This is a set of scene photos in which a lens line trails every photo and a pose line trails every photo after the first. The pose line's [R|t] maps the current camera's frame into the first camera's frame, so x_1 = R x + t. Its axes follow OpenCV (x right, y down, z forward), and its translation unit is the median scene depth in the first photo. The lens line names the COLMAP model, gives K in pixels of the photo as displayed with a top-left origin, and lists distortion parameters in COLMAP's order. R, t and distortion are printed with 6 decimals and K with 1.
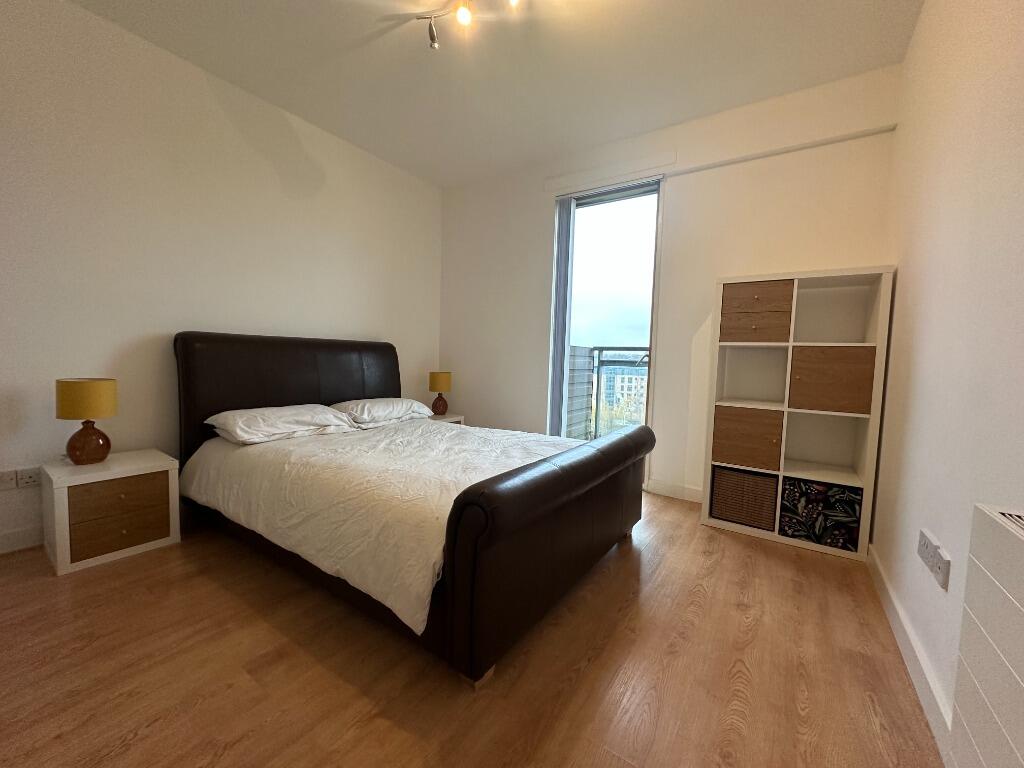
lens RADIAL K [[405.5, 0, 518.5], [0, 405.5, 384.8], [0, 0, 1]] dist [-0.001888, -0.000009]
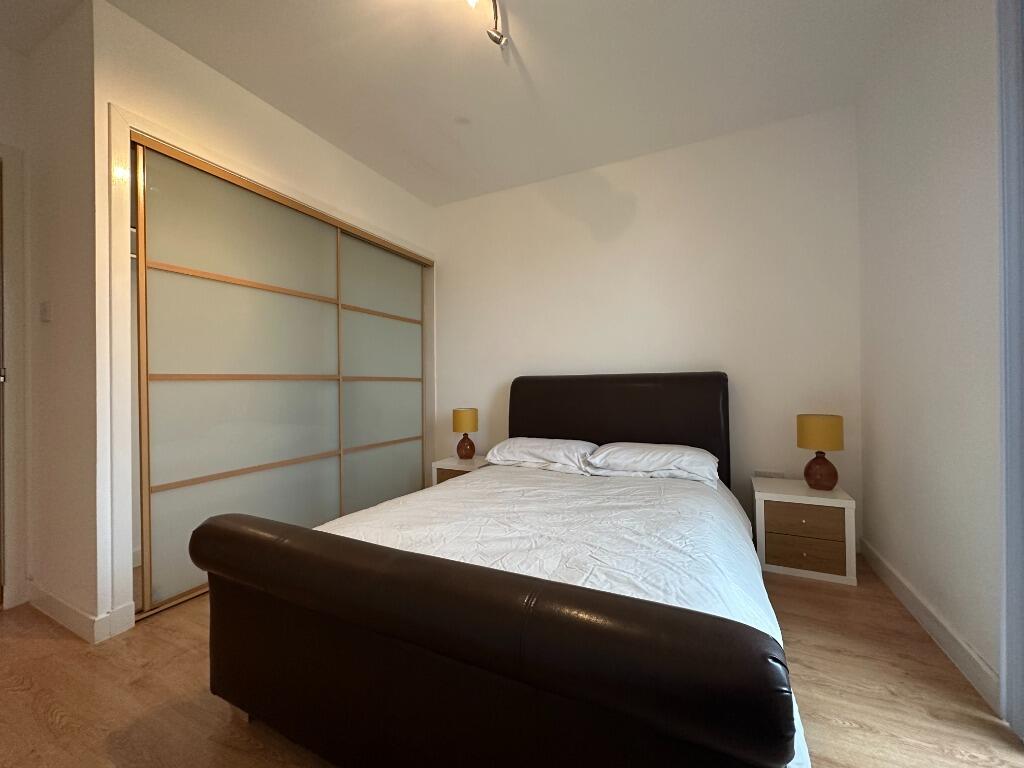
lens RADIAL K [[405.5, 0, 517.2], [0, 405.5, 387.7], [0, 0, 1]] dist [-0.001888, -0.000009]
pose [[0.139522, -0.032792, -0.989676, 0.510169], [-0.056109, 0.997584, -0.040964, -0.035723], [0.988628, 0.061245, 0.137345, 0.774316]]
